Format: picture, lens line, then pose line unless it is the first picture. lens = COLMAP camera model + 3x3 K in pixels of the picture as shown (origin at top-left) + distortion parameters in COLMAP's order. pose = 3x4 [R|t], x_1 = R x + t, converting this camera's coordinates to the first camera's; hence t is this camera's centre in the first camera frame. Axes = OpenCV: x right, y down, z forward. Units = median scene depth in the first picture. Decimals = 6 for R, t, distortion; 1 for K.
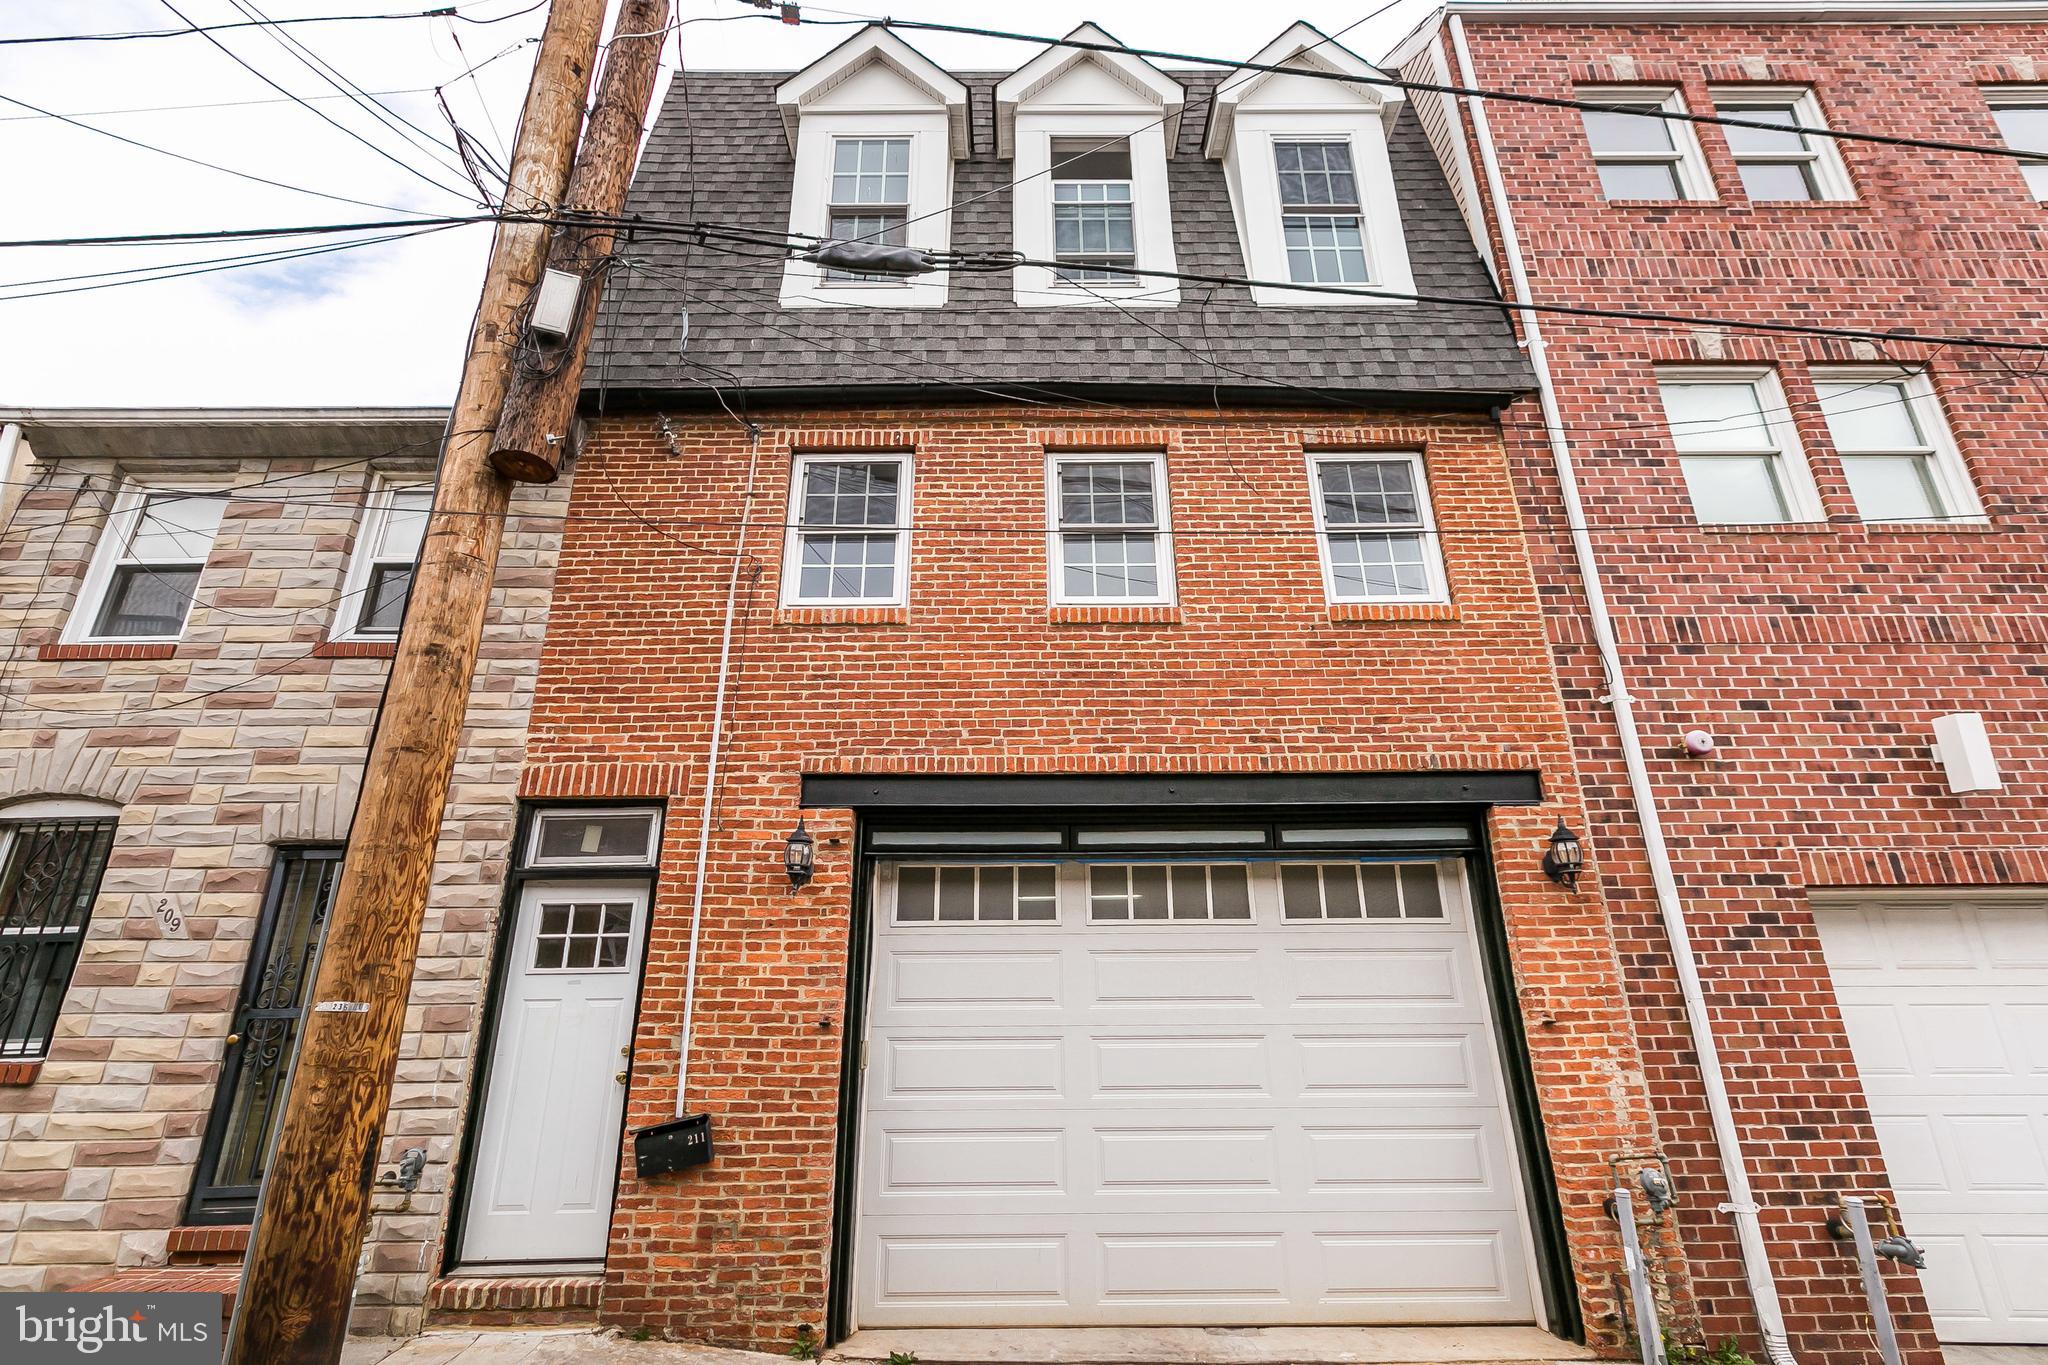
lens RADIAL K [[926.2, 0, 1021.1], [0, 926.2, 680.7], [0, 0, 1]] dist [0.003347, -0.001768]
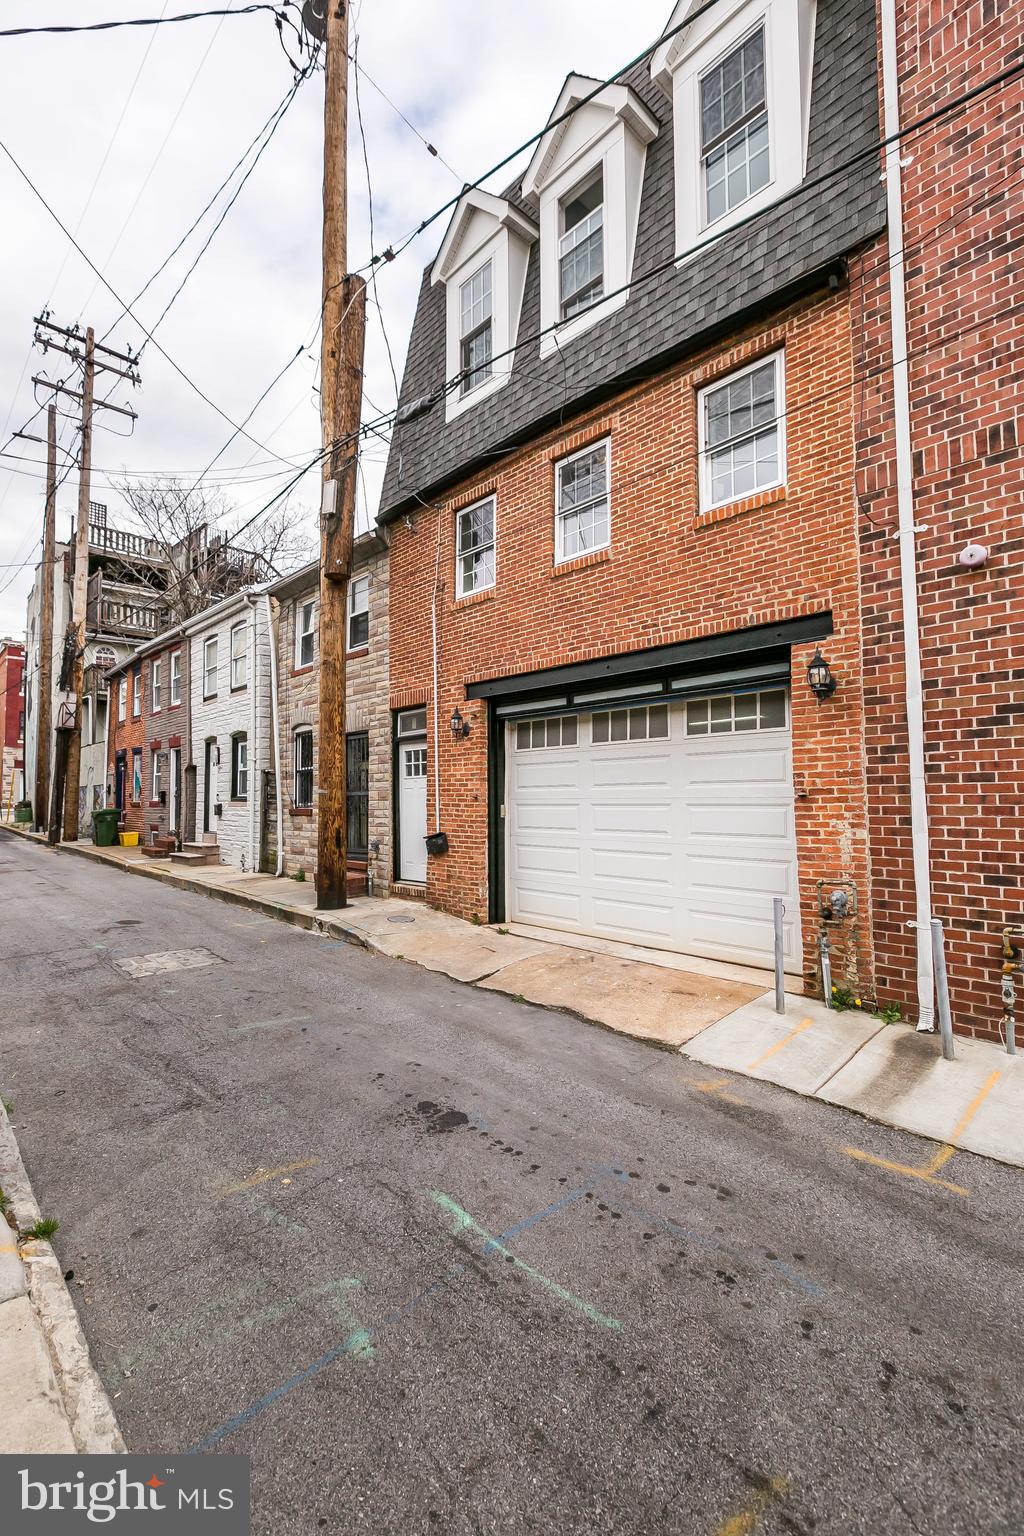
lens RADIAL K [[694.6, 0, 519.2], [0, 694.6, 764.4], [0, 0, 1]] dist [0.003347, -0.001768]
pose [[0.674062, -0.035546, -0.737819, 0.981677], [0.257458, 0.947513, 0.189561, 0.005608], [0.692356, -0.317734, 0.647834, 0.015454]]
